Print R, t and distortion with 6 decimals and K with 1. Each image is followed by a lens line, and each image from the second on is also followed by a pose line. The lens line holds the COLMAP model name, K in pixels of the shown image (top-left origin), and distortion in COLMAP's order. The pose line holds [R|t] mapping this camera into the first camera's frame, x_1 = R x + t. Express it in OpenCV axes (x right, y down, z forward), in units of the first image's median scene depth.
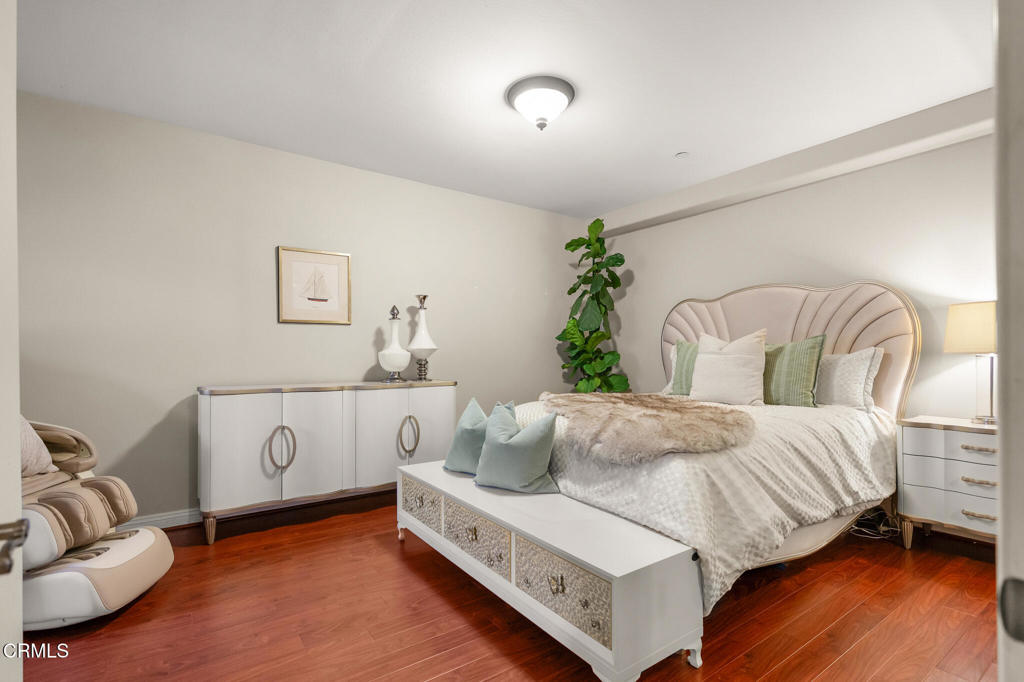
lens RADIAL K [[474.9, 0, 510.7], [0, 474.9, 346.6], [0, 0, 1]] dist [-0.001641, 0.000038]
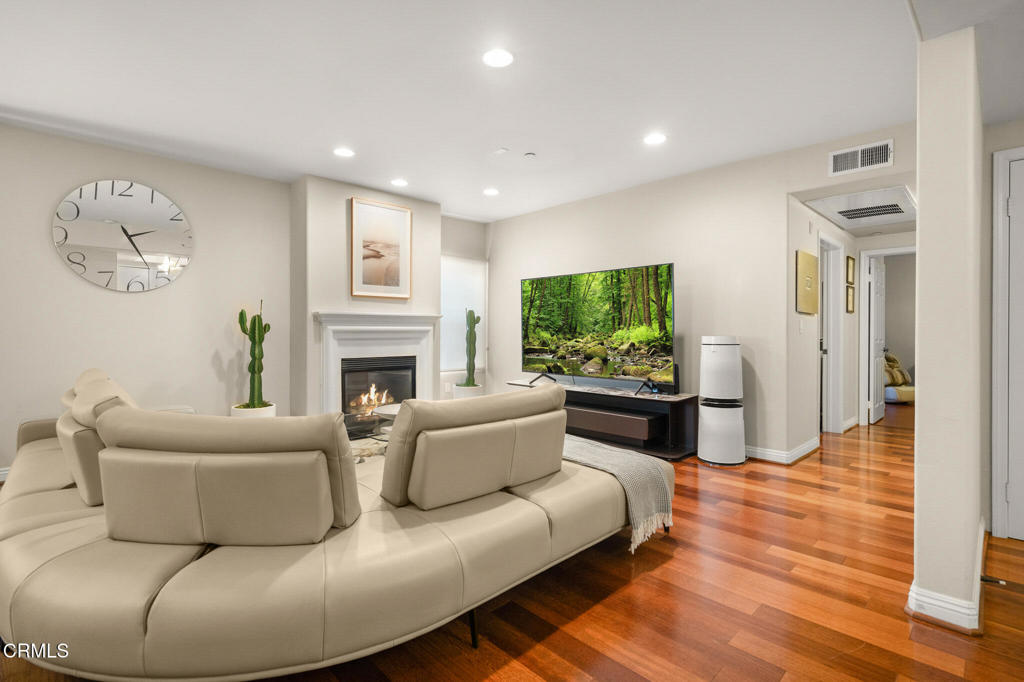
lens RADIAL K [[474.9, 0, 518.8], [0, 474.9, 334.7], [0, 0, 1]] dist [-0.001641, 0.000038]
pose [[0.160309, 0.010667, -0.987009, 2.205483], [-0.004827, 0.999938, 0.010022, -0.009068], [0.987055, 0.003157, 0.160351, -2.415095]]
